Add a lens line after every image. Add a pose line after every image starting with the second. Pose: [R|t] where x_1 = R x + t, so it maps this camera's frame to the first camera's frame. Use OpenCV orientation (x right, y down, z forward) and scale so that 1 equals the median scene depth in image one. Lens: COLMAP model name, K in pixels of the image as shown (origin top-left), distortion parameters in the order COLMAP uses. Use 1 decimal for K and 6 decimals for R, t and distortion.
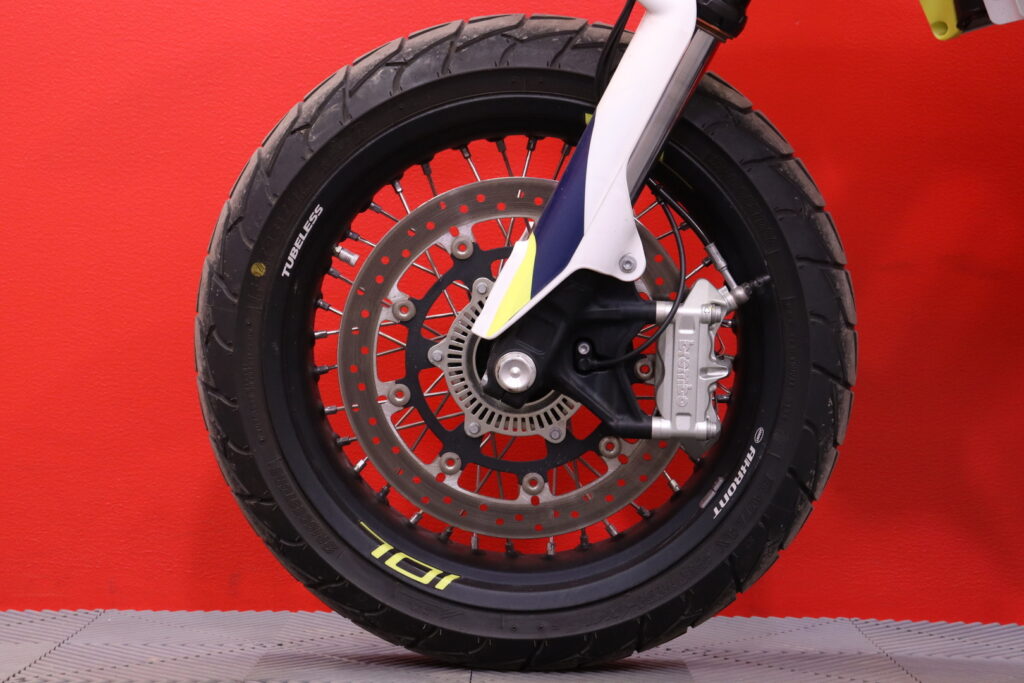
lens RADIAL K [[1923.2, 0, 511.9], [0, 1923.2, 343.3], [0, 0, 1]] dist [0.119129, 0.000000]
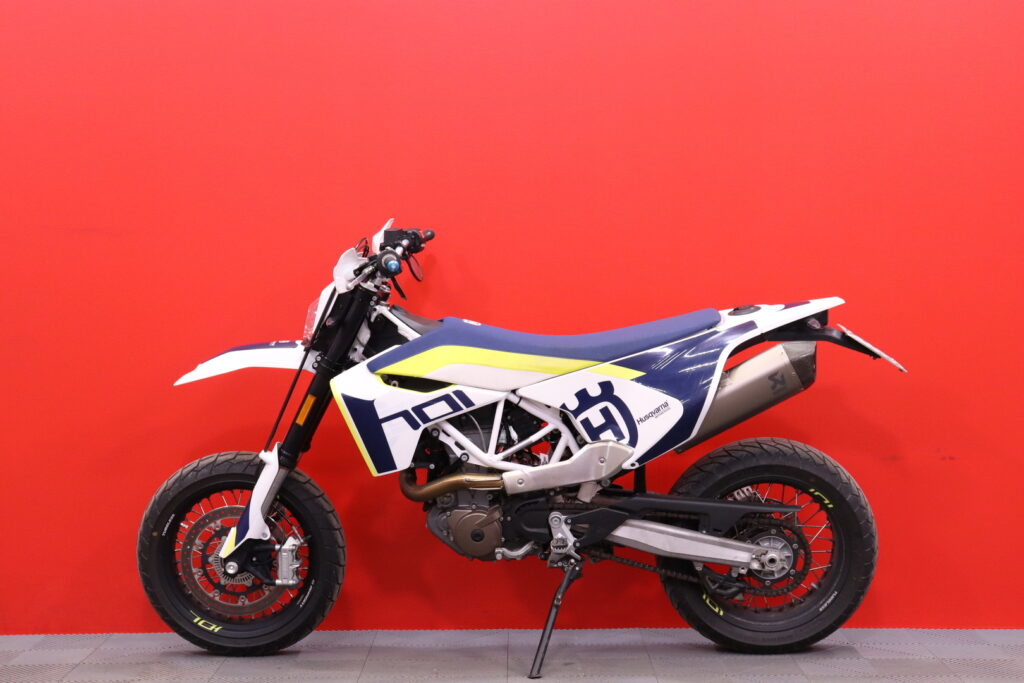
lens RADIAL K [[1700.8, 0, 505.5], [0, 1700.8, 345.8], [0, 0, 1]] dist [0.123370, 0.000000]
pose [[0.999823, -0.017881, -0.005801, 0.473457], [0.018026, 0.999500, 0.025995, -0.414894], [0.005333, -0.026095, 0.999645, -1.834571]]
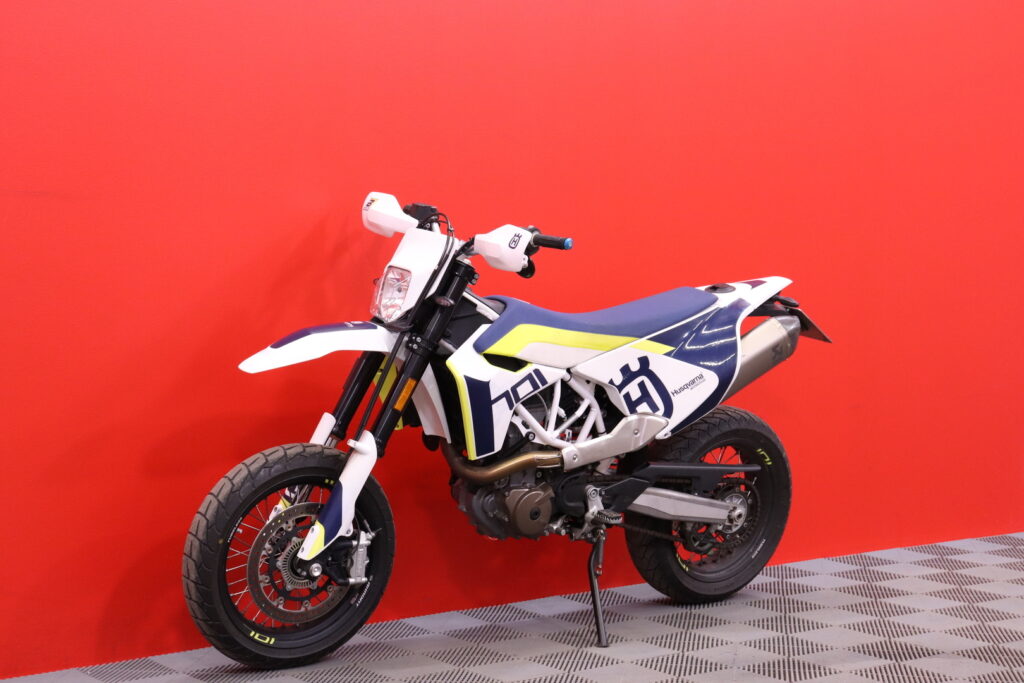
lens RADIAL K [[1754.9, 0, 513.1], [0, 1754.9, 345.3], [0, 0, 1]] dist [0.137386, 0.000000]
pose [[0.797577, -0.037709, 0.602038, -1.342617], [0.011153, 0.998795, 0.047784, -0.446340], [-0.603115, -0.031396, 0.797036, -1.320719]]
